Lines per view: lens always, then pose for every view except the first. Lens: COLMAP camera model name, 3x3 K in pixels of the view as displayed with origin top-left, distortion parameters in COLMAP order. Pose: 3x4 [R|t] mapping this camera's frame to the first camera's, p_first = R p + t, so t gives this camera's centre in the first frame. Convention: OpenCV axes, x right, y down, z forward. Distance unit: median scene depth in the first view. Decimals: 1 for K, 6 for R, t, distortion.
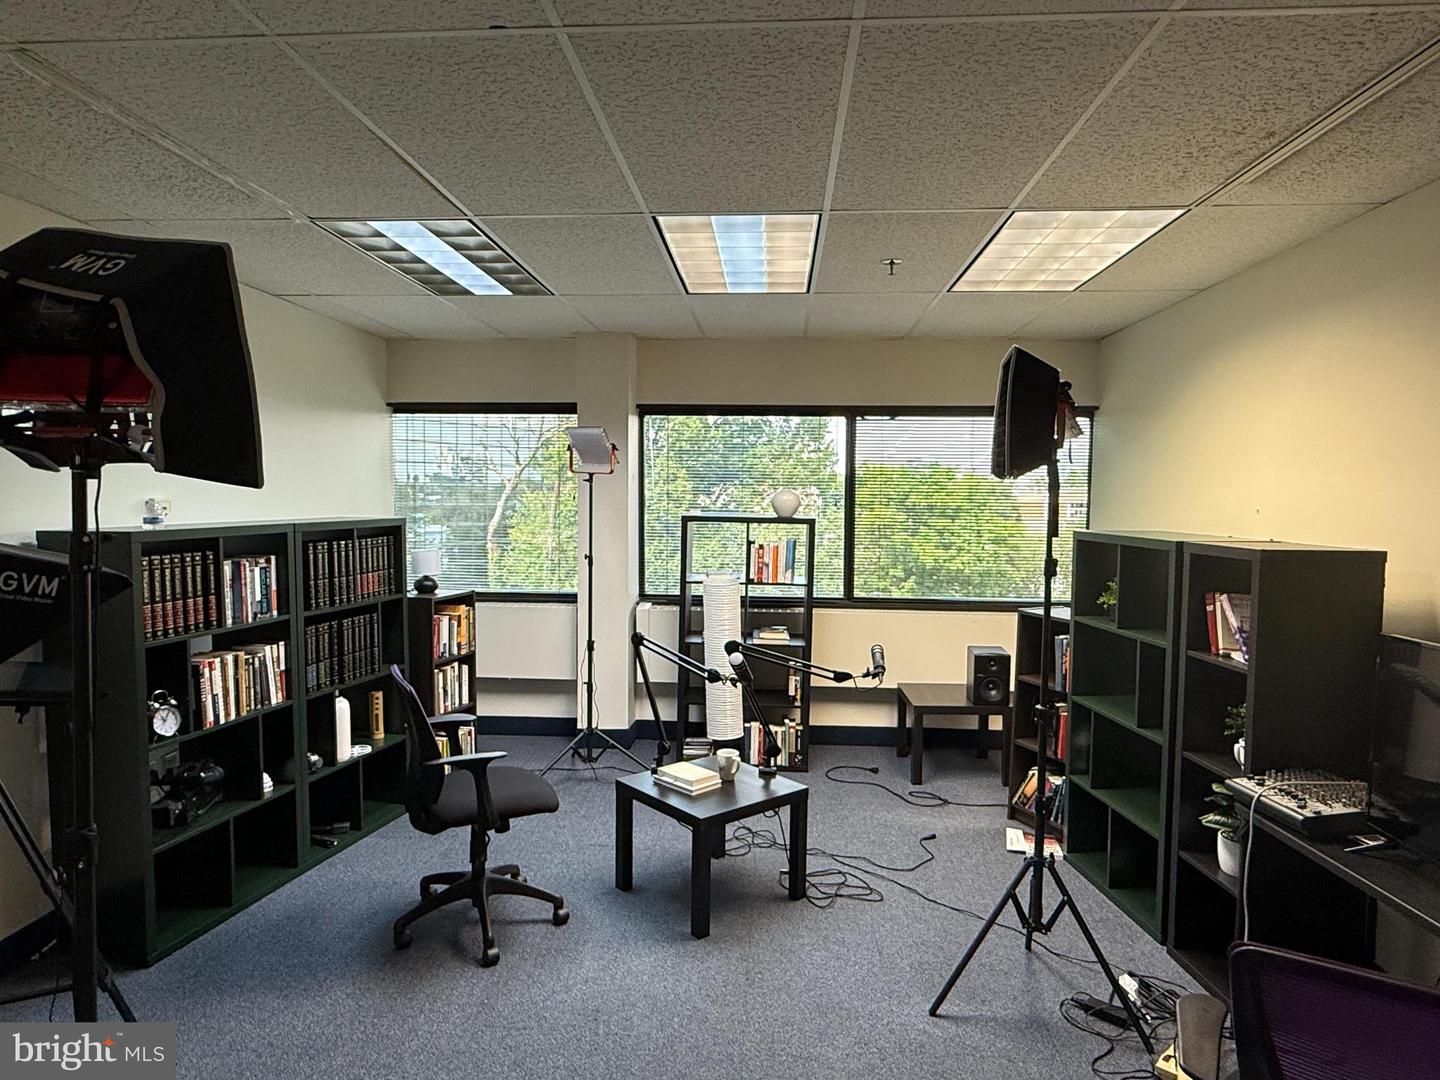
lens RADIAL K [[899.9, 0, 720.0], [0, 899.9, 540.0], [0, 0, 1]] dist [0.001094, -0.004130]
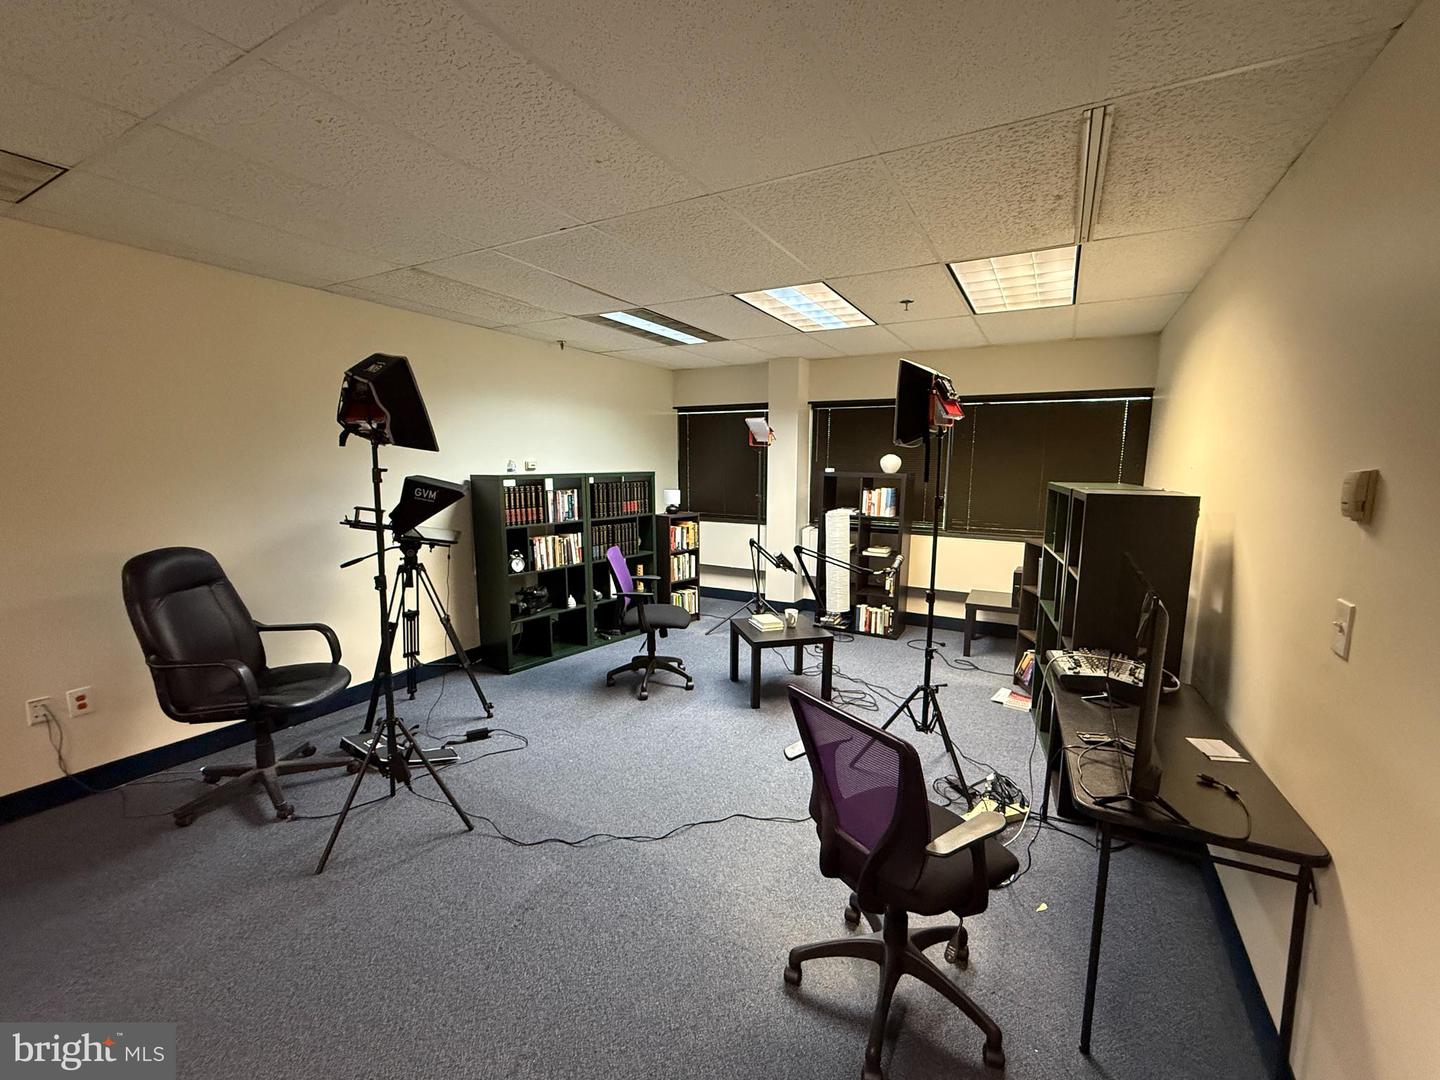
lens RADIAL K [[603.2, 0, 720.0], [0, 603.2, 540.0], [0, 0, 1]] dist [-0.001669, 0.000121]
pose [[0.905532, 0.053552, -0.420885, 0.363341], [-0.021938, 0.996585, 0.079603, 0.015828], [0.423711, -0.062850, 0.903615, -0.076785]]
